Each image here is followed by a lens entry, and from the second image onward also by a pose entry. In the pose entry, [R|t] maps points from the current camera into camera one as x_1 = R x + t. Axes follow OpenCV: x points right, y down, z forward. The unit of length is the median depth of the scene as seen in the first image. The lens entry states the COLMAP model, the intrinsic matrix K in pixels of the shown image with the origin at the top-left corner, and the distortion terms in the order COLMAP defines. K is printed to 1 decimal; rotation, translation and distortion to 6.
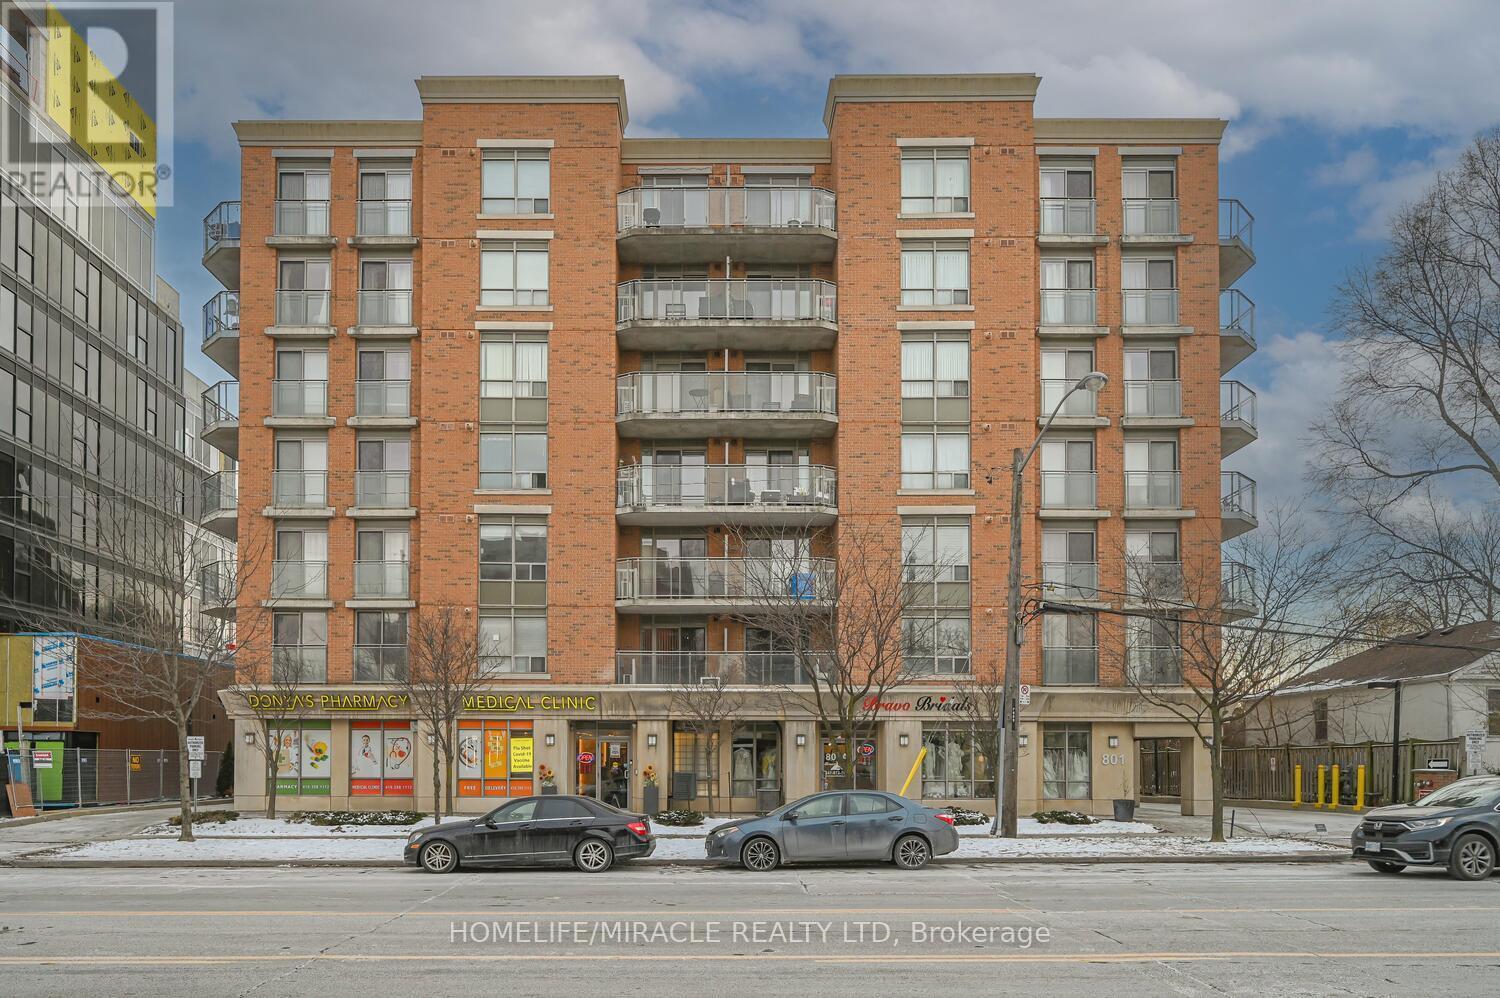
lens RADIAL K [[601.5, 0, 775.5], [0, 601.5, 493.5], [0, 0, 1]] dist [0.001071, -0.000207]
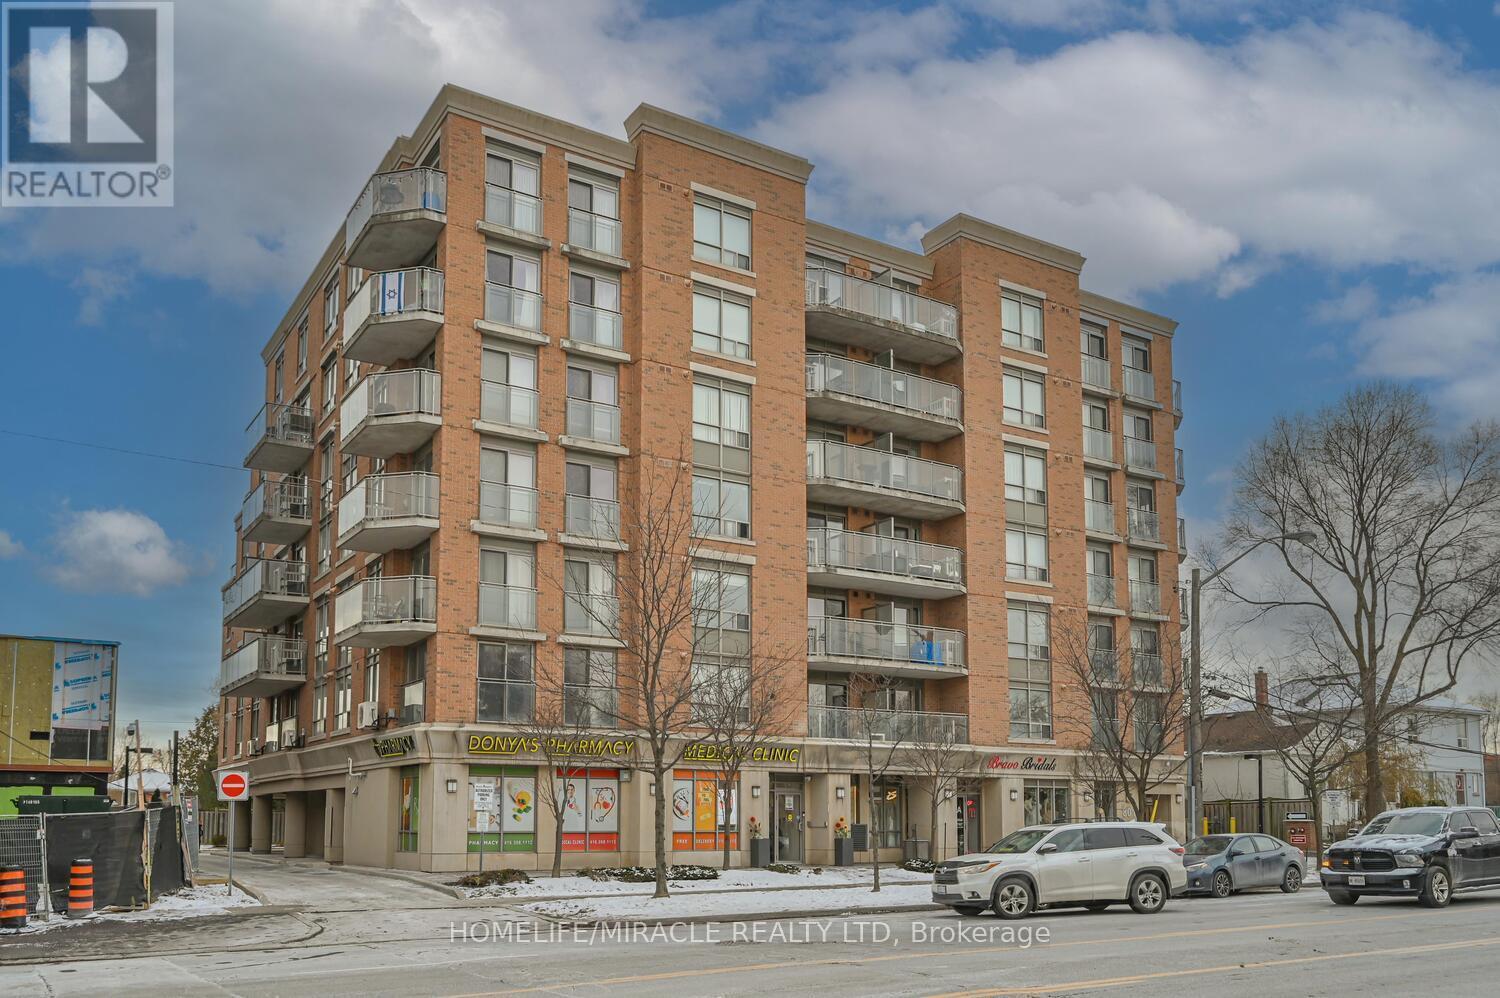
lens RADIAL K [[624.1, 0, 732.4], [0, 624.1, 493.7], [0, 0, 1]] dist [0.002051, 0.000045]
pose [[0.940500, 0.154732, 0.302519, -0.716948], [-0.137146, 0.987422, -0.078672, 0.002766], [-0.310887, 0.032502, 0.949891, -0.001056]]
